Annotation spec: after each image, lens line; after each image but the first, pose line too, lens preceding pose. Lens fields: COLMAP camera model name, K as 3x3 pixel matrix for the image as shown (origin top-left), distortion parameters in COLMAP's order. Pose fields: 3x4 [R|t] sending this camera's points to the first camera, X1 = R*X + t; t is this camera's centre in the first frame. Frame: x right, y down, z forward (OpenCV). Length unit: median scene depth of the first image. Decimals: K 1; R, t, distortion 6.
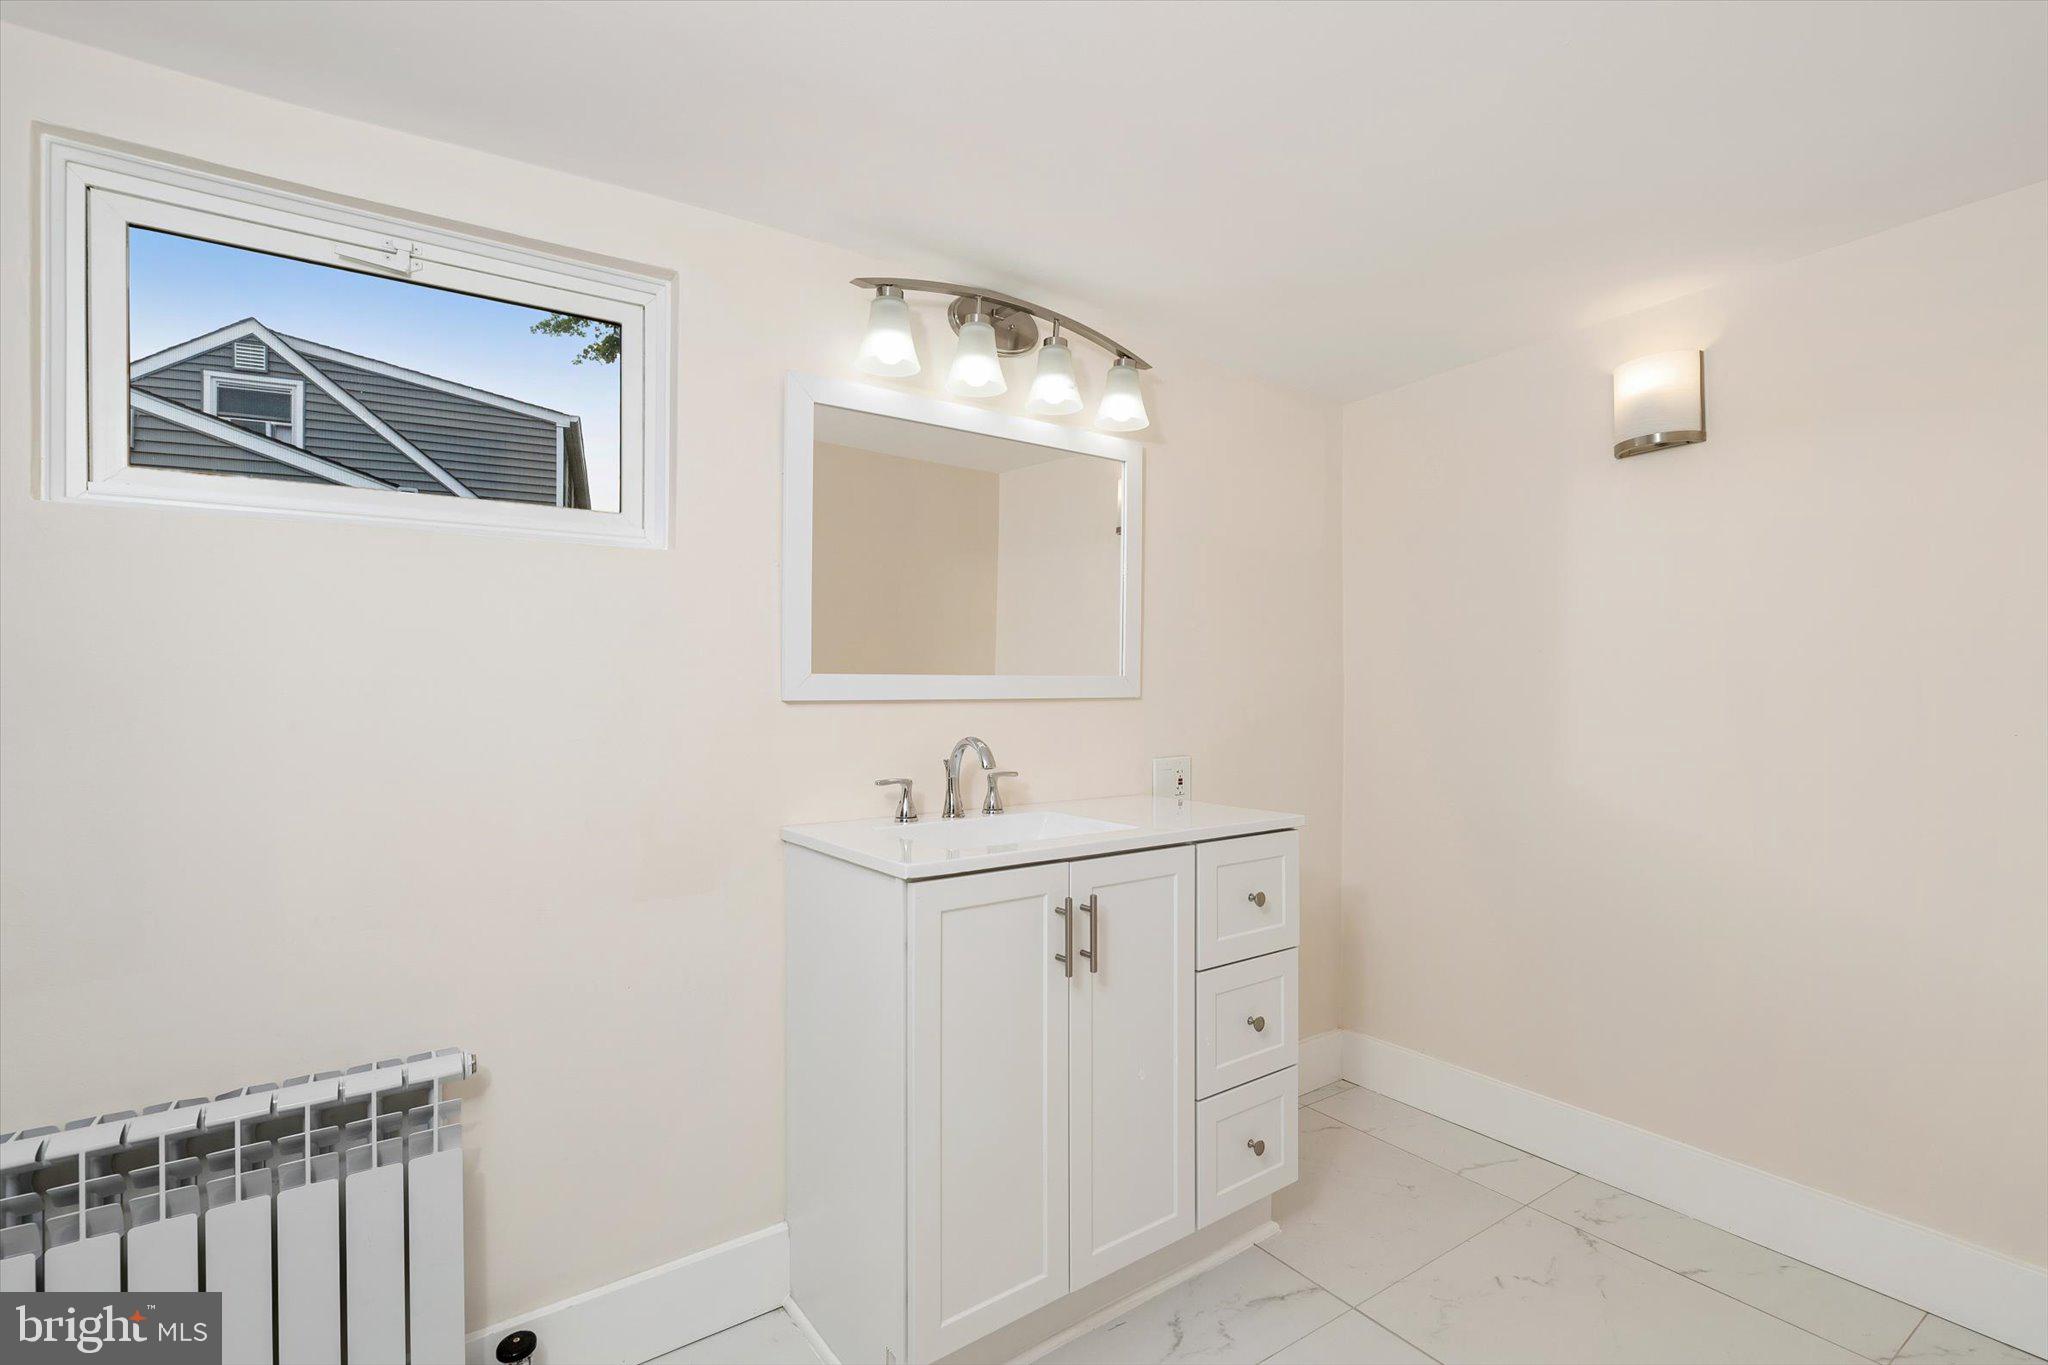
lens RADIAL K [[928.7, 0, 1024.0], [0, 928.7, 682.5], [0, 0, 1]] dist [-0.000835, -0.000206]
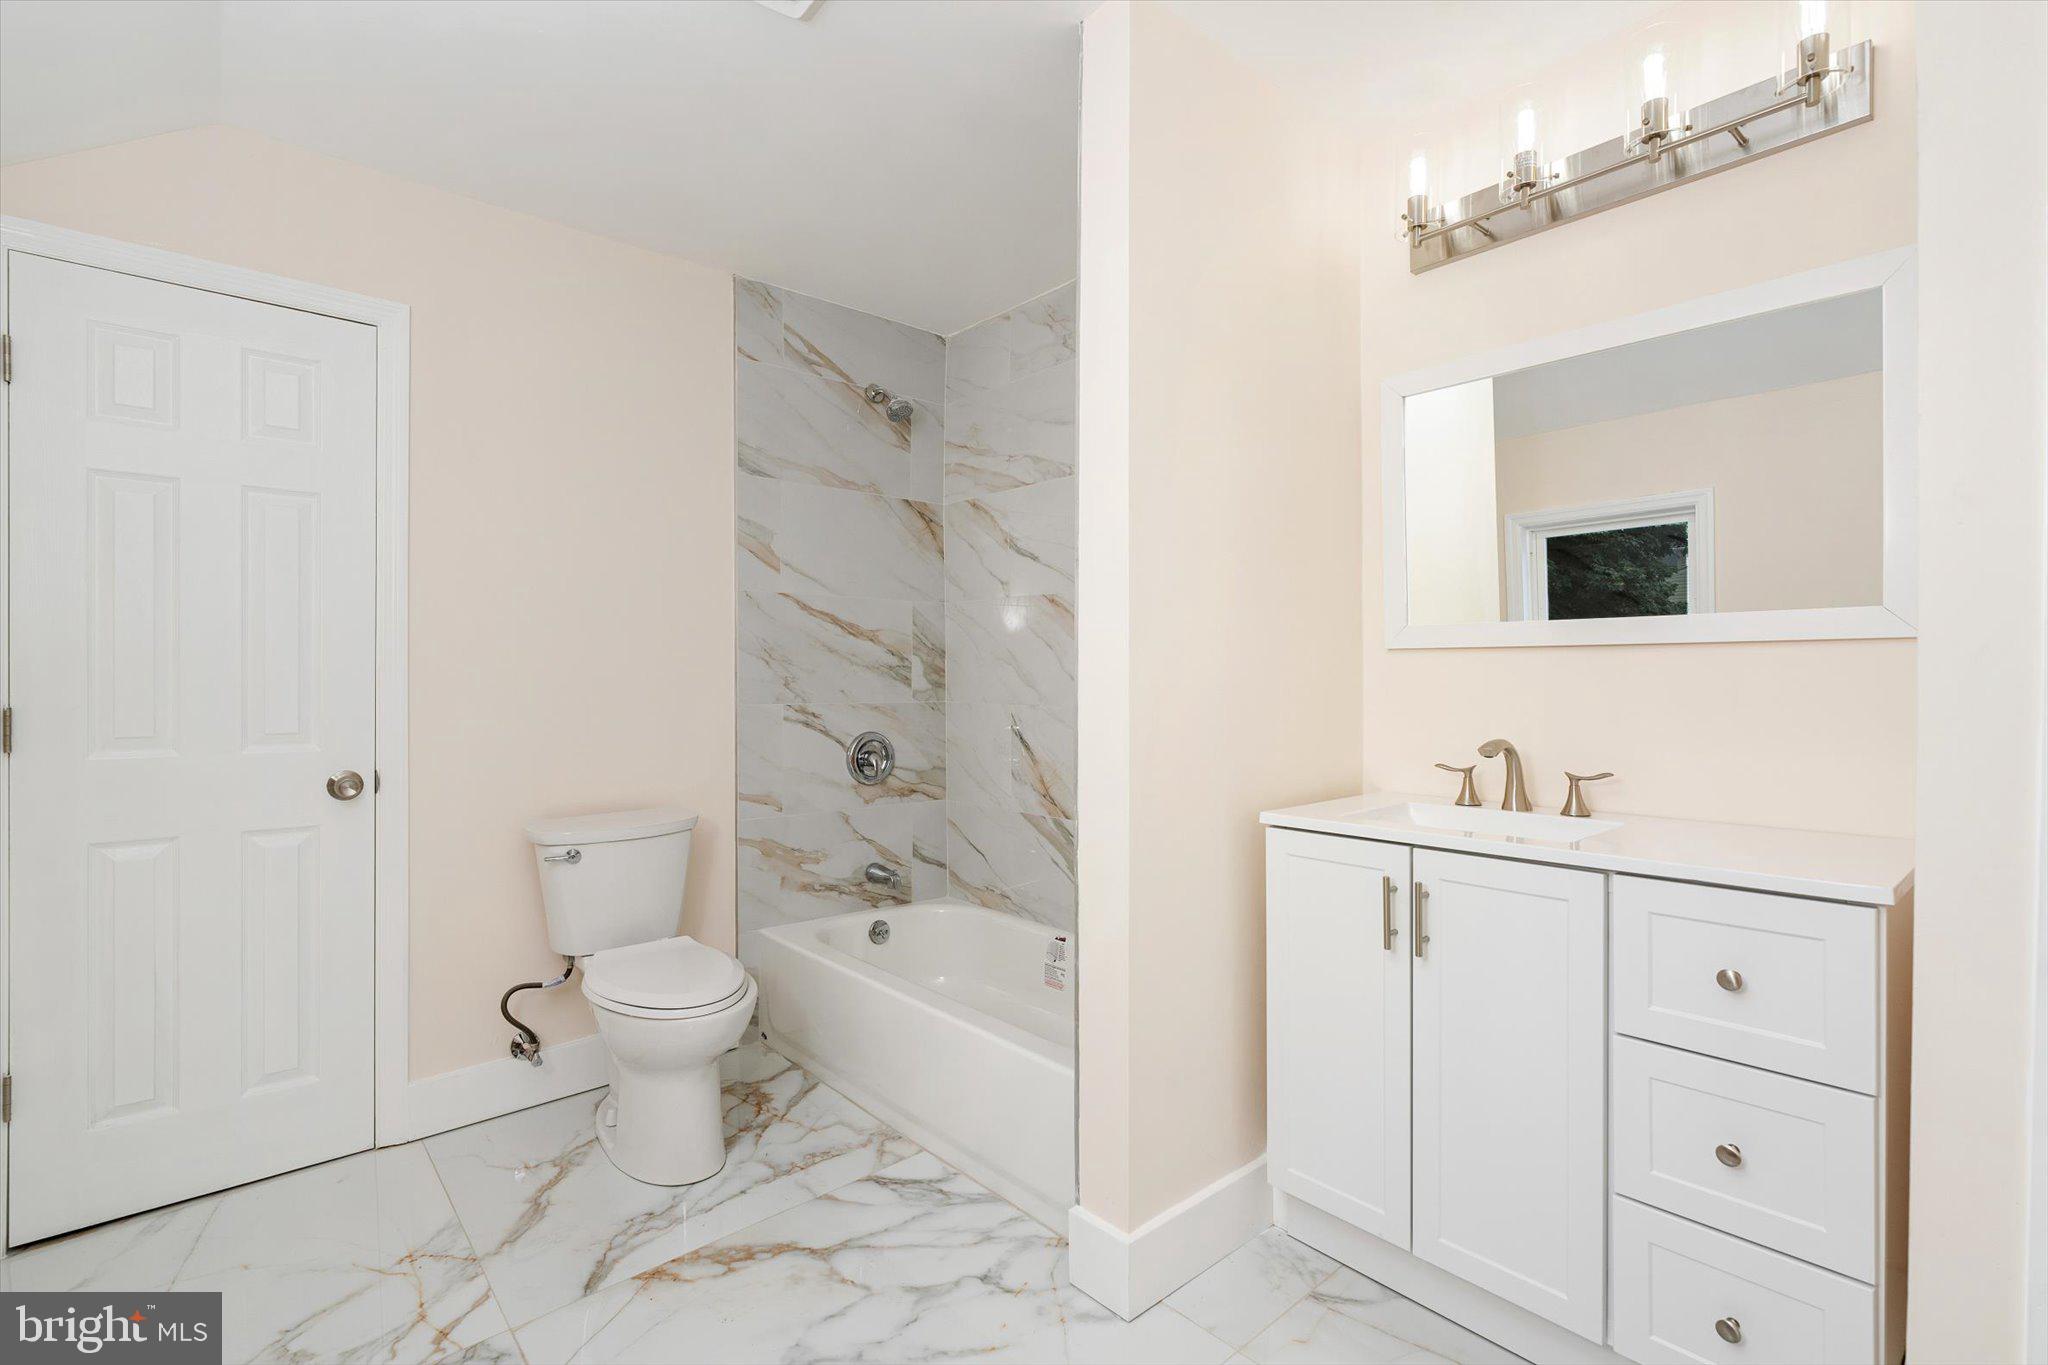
lens RADIAL K [[928.7, 0, 1024.0], [0, 928.7, 682.5], [0, 0, 1]] dist [-0.000835, -0.000206]
pose [[0.108626, 0.005530, -0.994067, 0.893509], [0.005068, 0.999968, 0.006116, -0.000043], [0.994070, -0.005703, 0.108595, 0.392729]]
